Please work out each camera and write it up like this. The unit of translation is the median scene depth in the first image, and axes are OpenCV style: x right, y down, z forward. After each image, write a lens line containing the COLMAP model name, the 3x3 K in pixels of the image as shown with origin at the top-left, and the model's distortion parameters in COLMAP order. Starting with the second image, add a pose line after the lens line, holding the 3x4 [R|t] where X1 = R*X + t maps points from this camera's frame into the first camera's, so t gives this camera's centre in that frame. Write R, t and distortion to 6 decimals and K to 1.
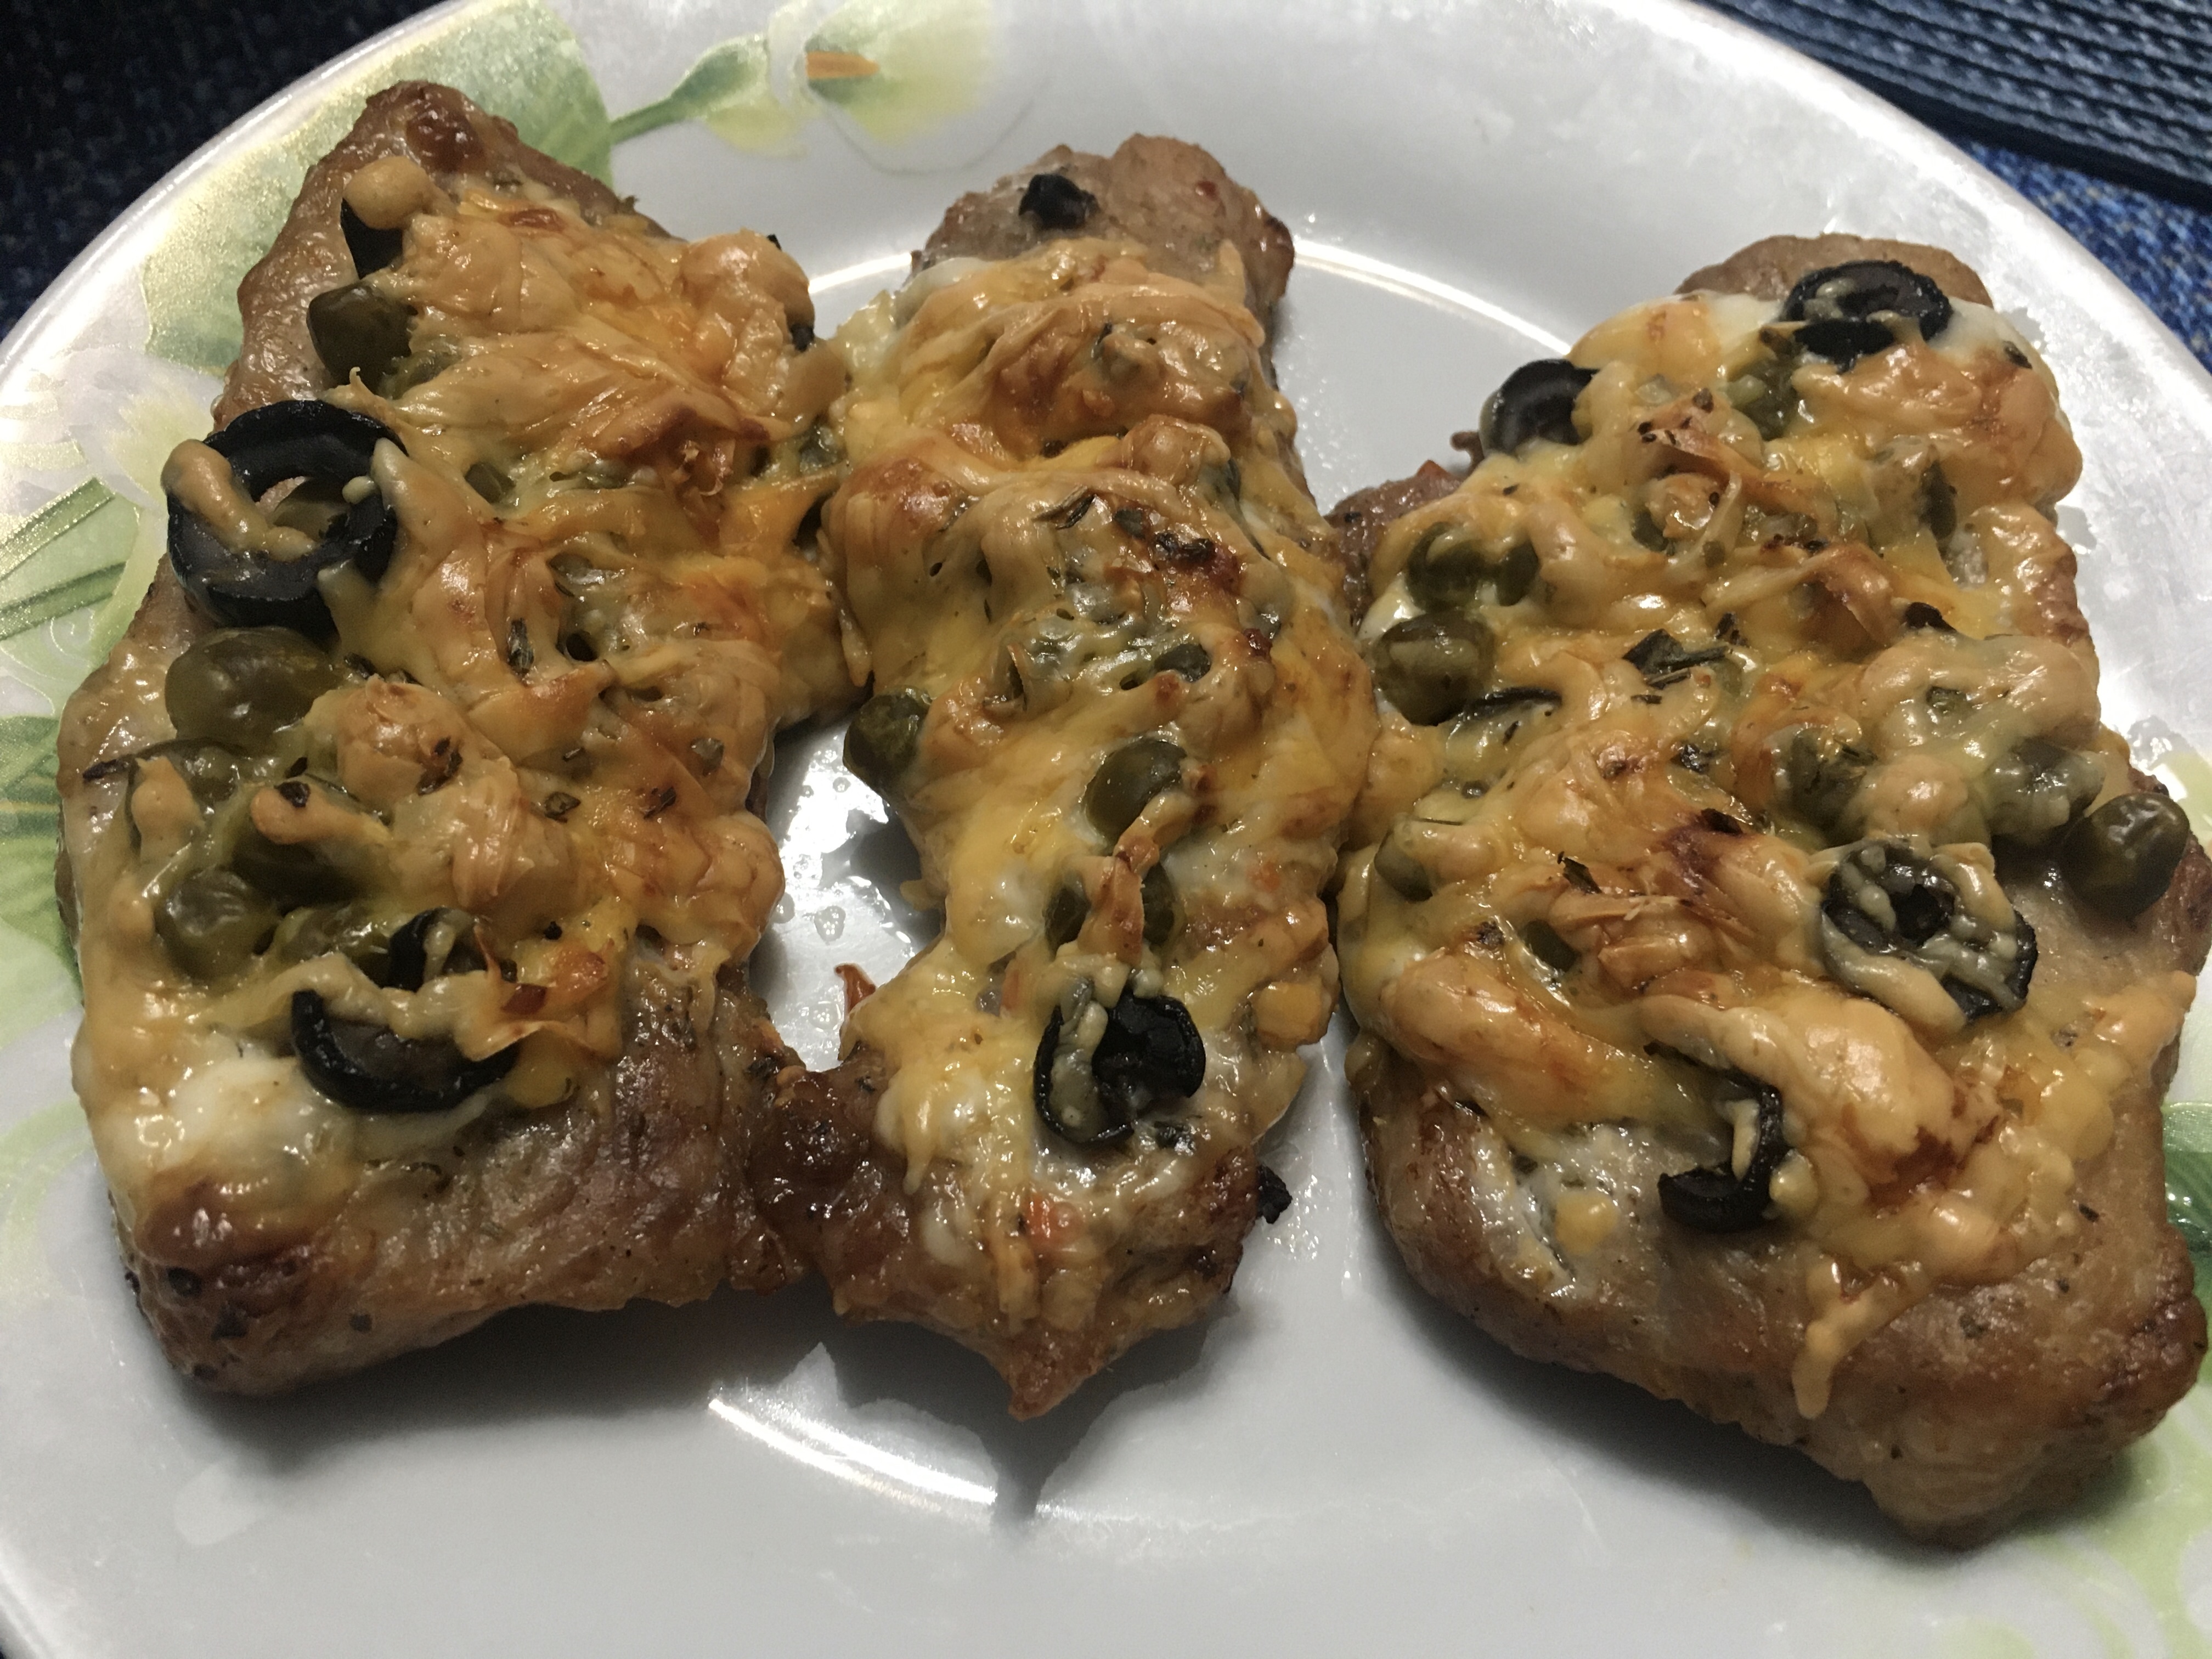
lens RADIAL K [[1954.0, 0, 1103.3], [0, 1954.0, 840.9], [0, 0, 1]] dist [0.056904, -0.104459]
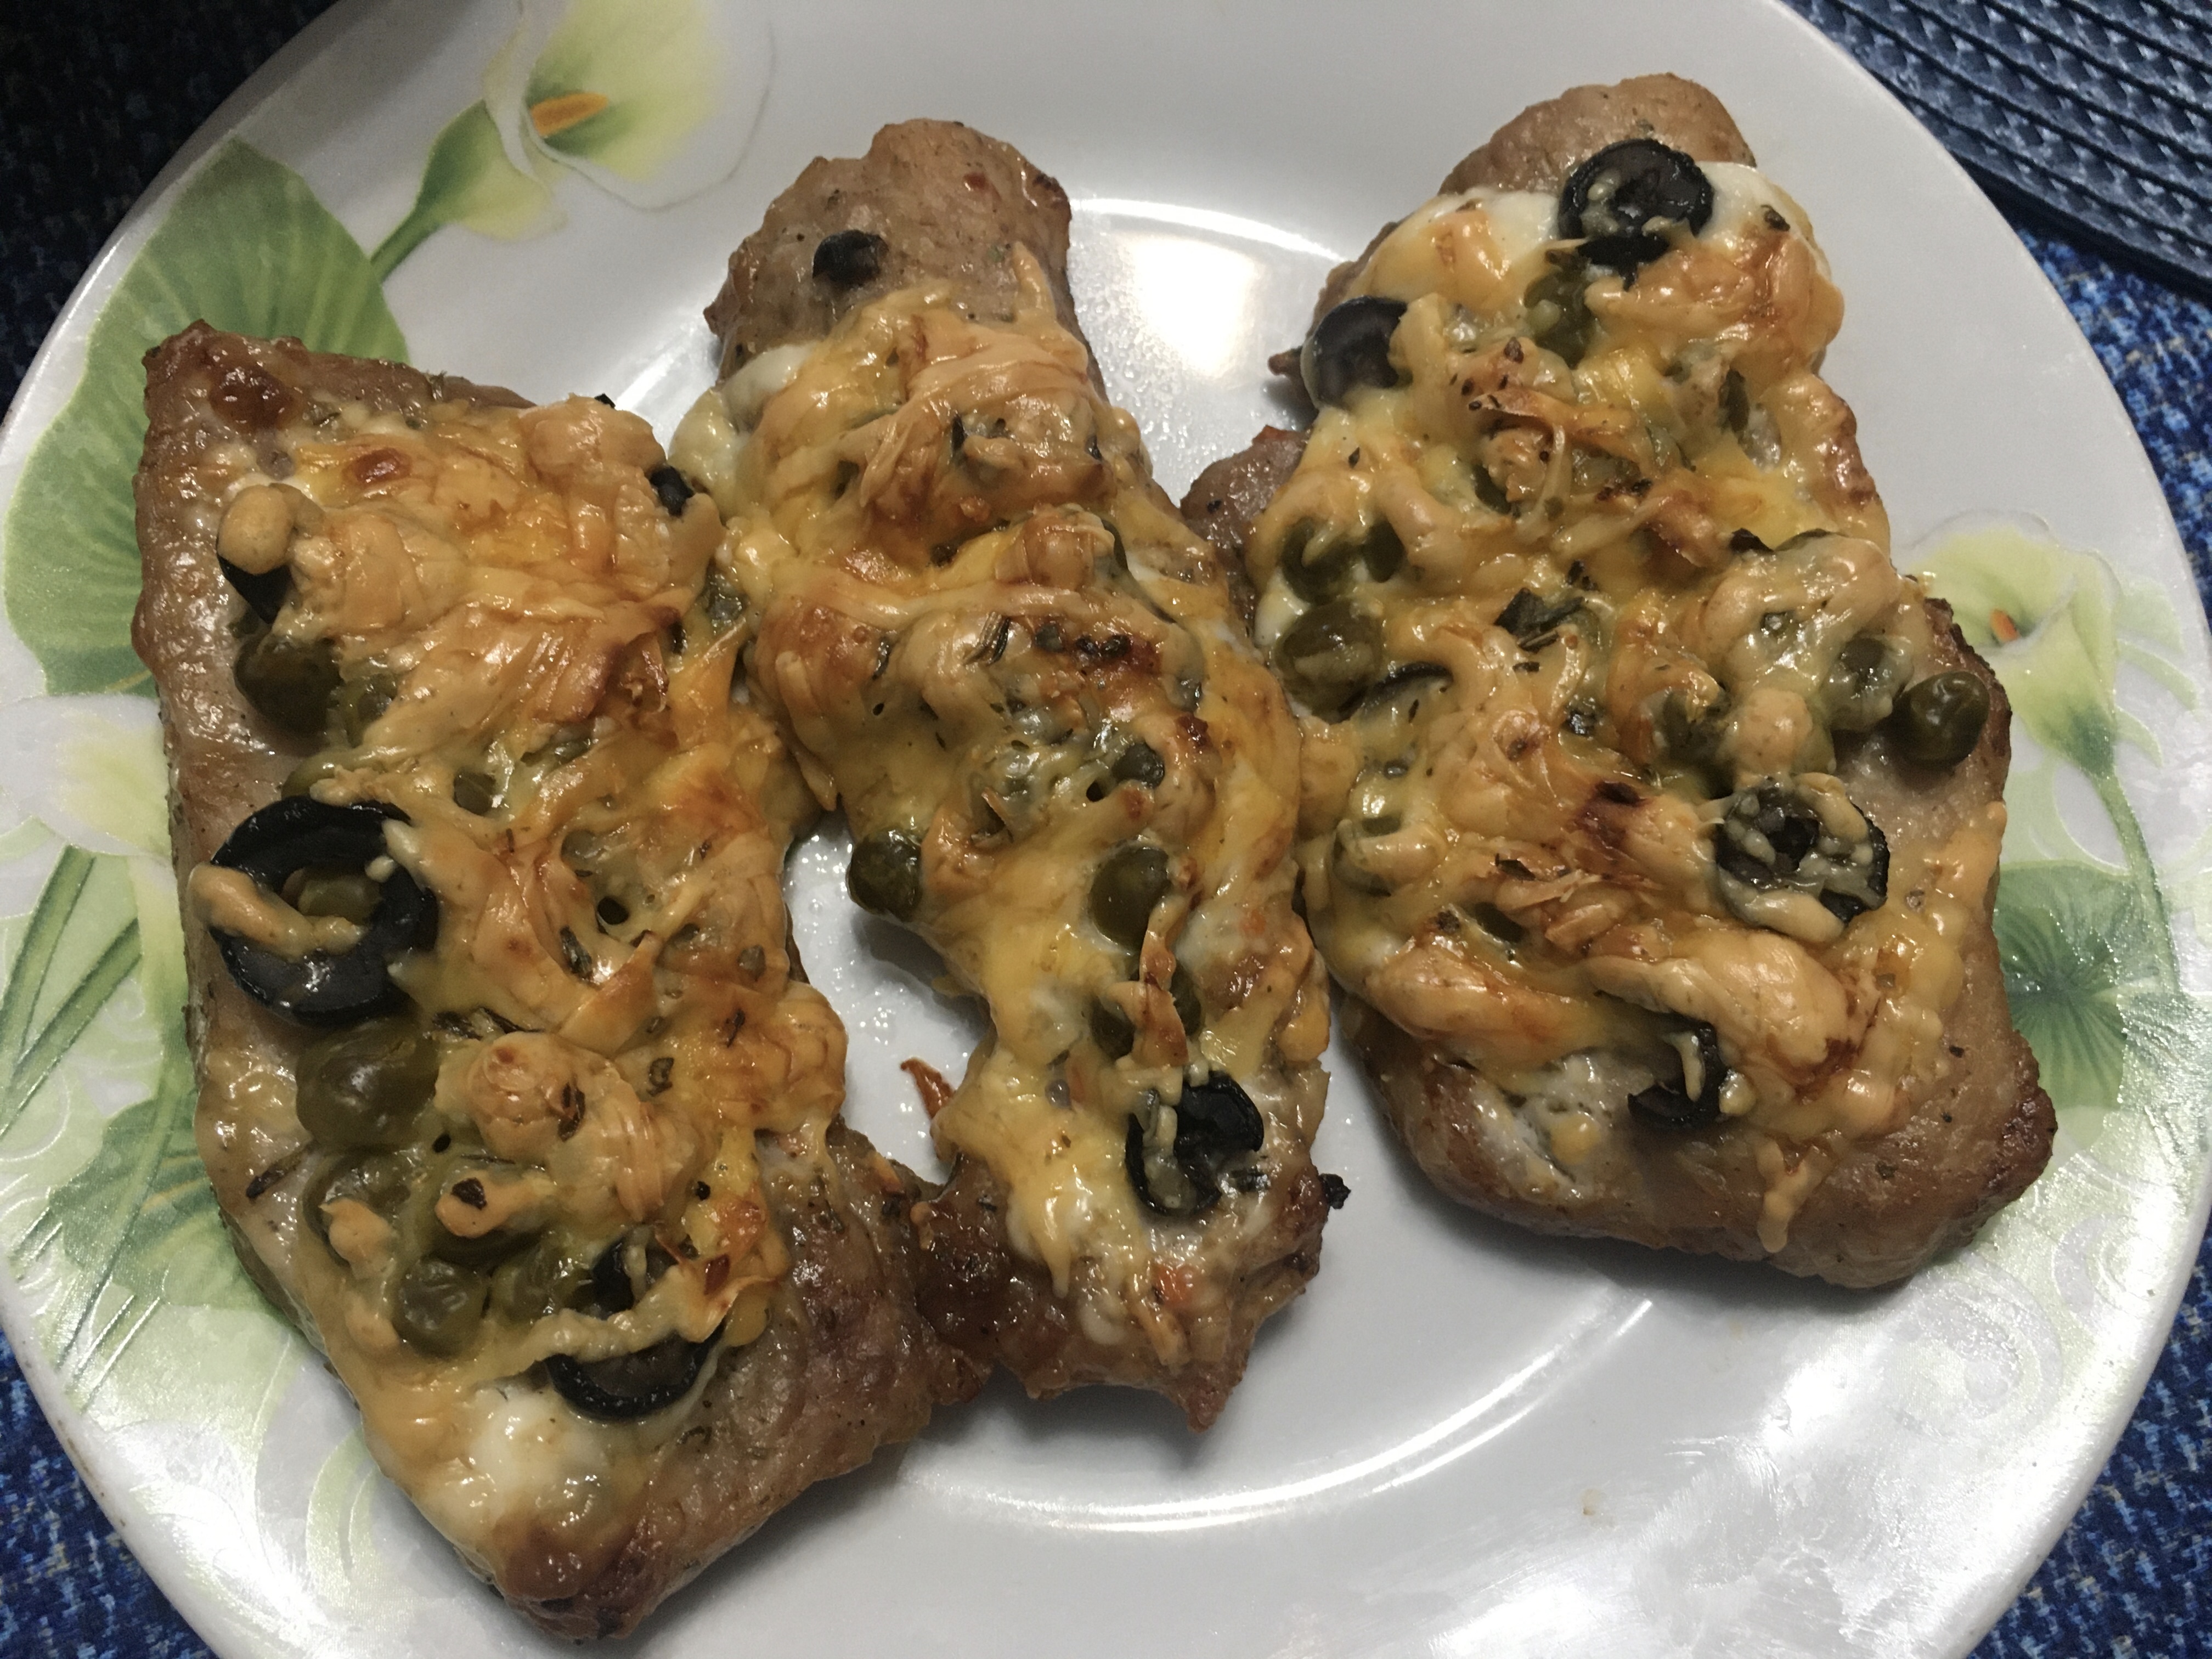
lens RADIAL K [[1954.0, 0, 1103.8], [0, 1954.0, 846.1], [0, 0, 1]] dist [0.056904, -0.104459]
pose [[0.956266, -0.282759, 0.074855, -0.077687], [0.245278, 0.914607, 0.321455, -0.430957], [-0.159357, -0.289036, 0.943962, -0.070579]]
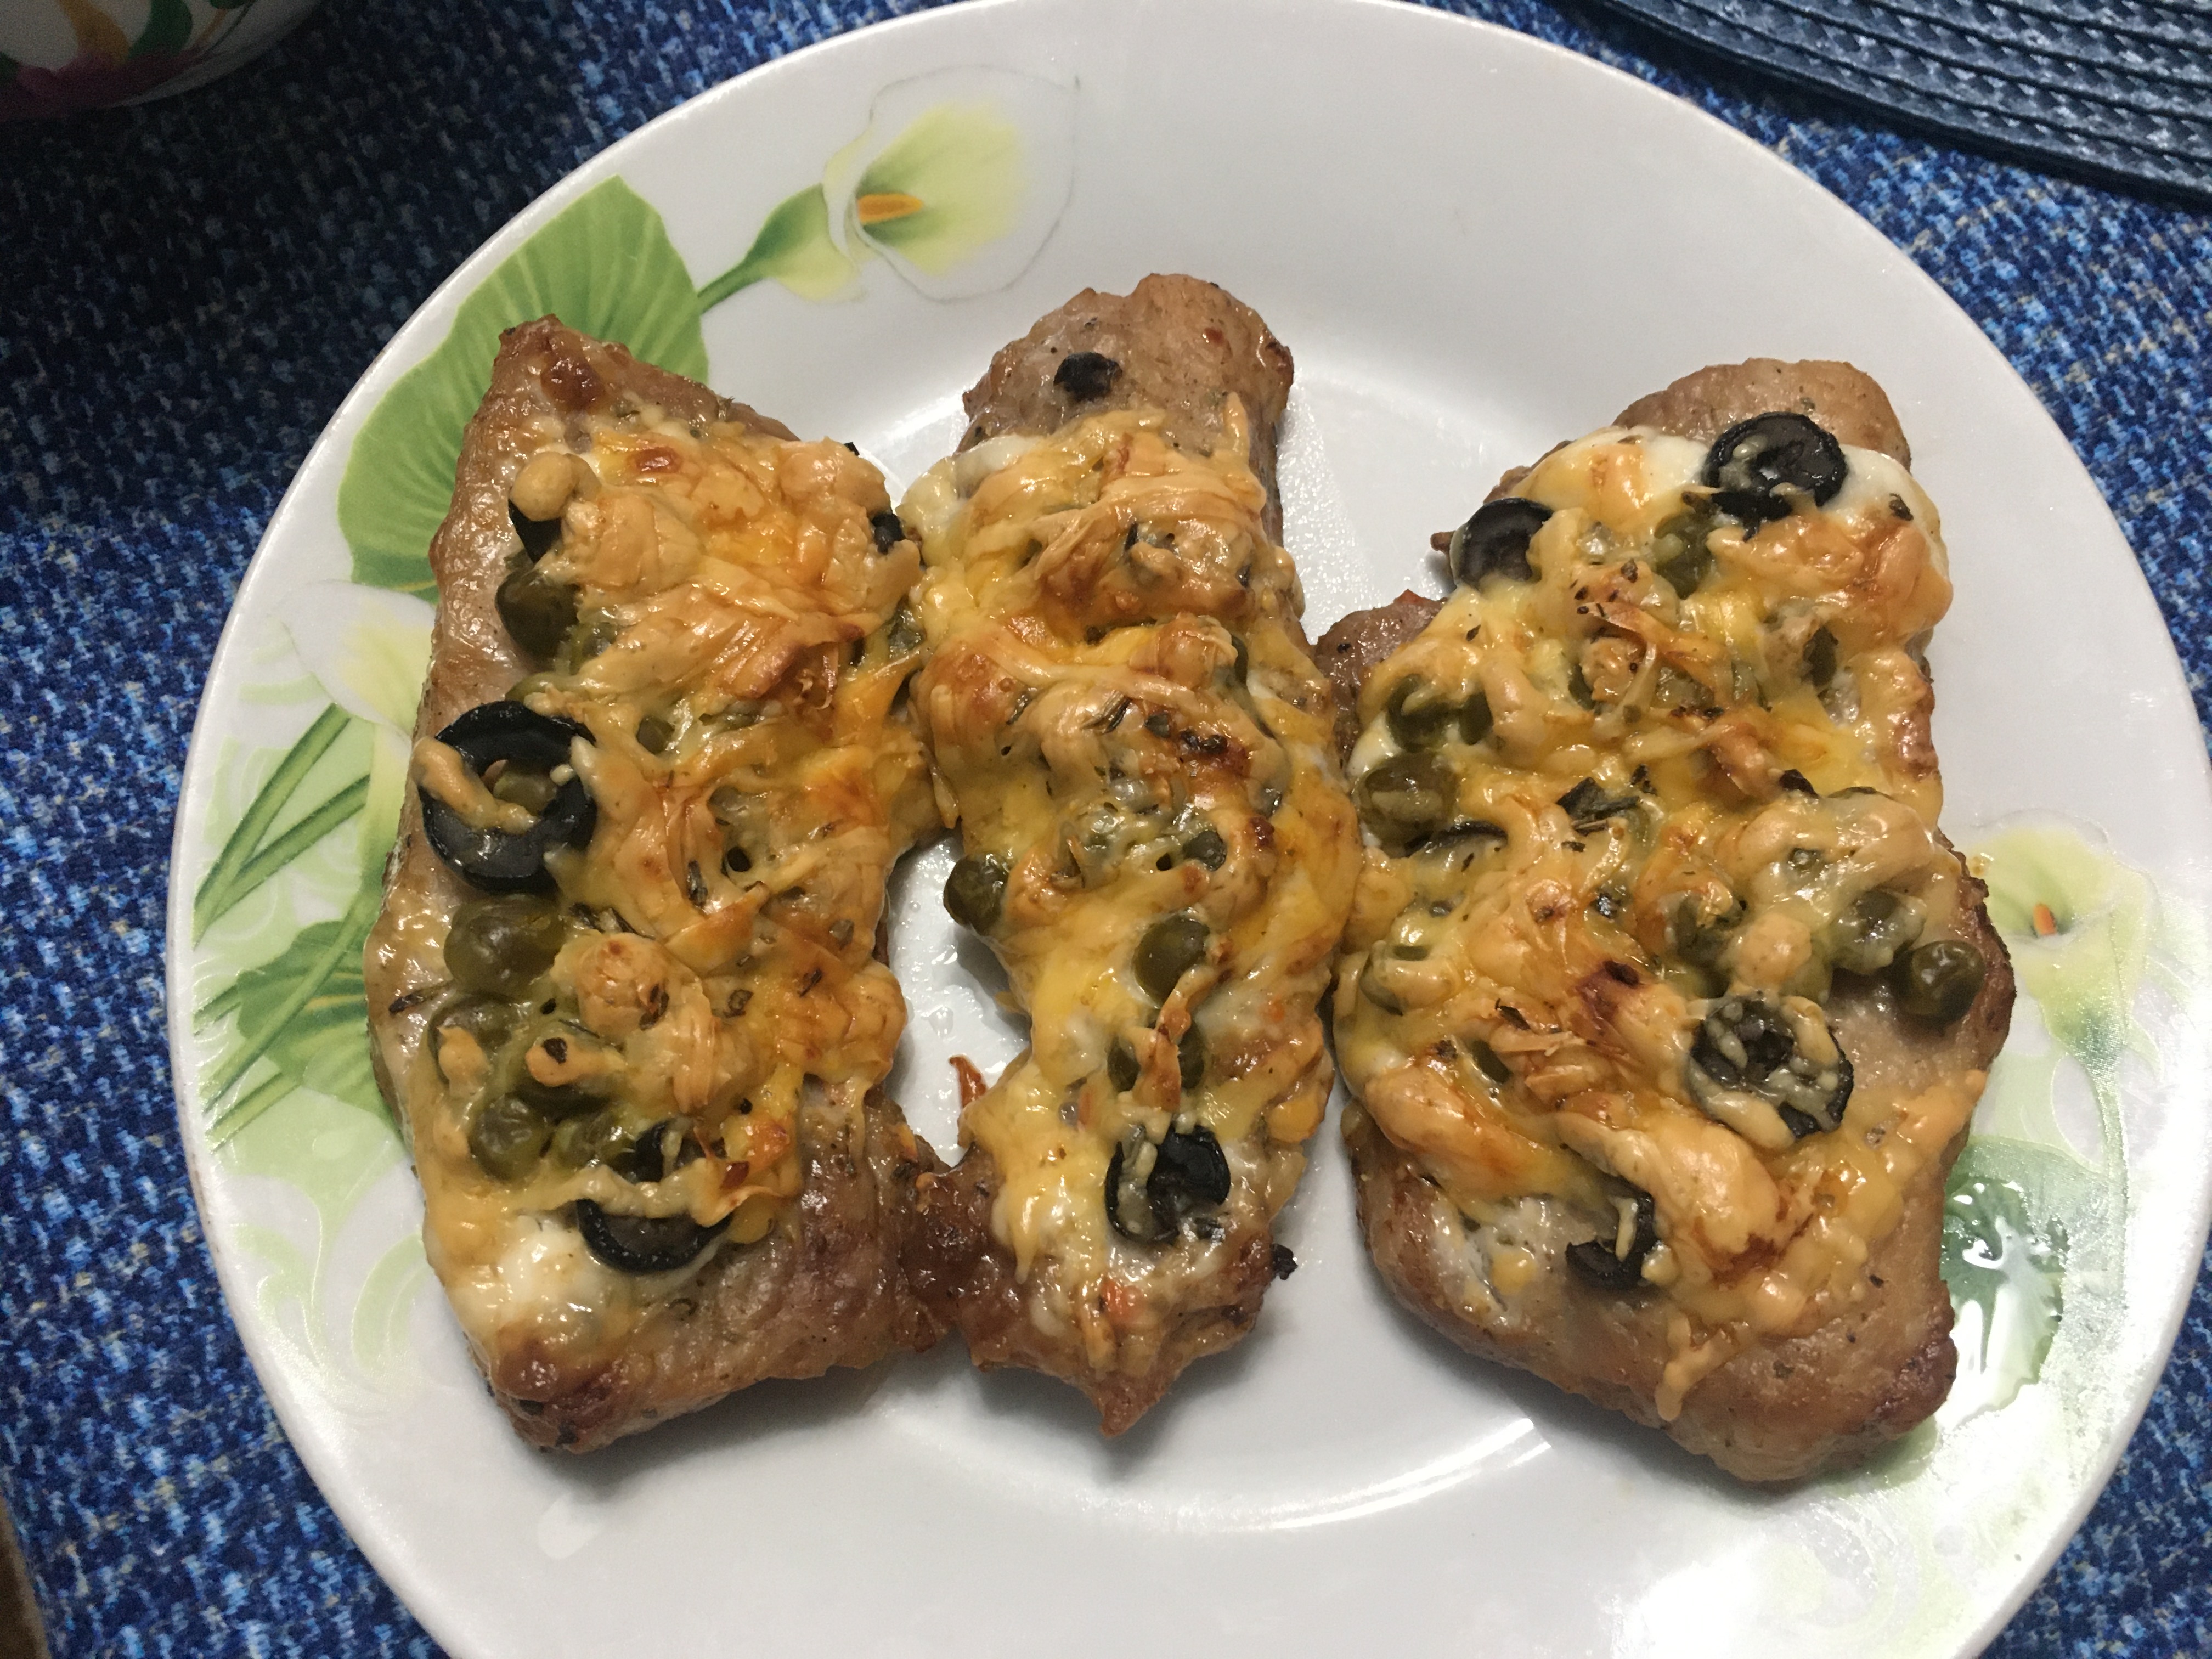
lens RADIAL K [[1954.0, 0, 1103.6], [0, 1954.0, 847.2], [0, 0, 1]] dist [0.056904, -0.104459]
pose [[0.998146, -0.043453, -0.042623, 0.030580], [0.052254, 0.970845, 0.233943, -0.409168], [0.031215, -0.235737, 0.971315, -0.252387]]
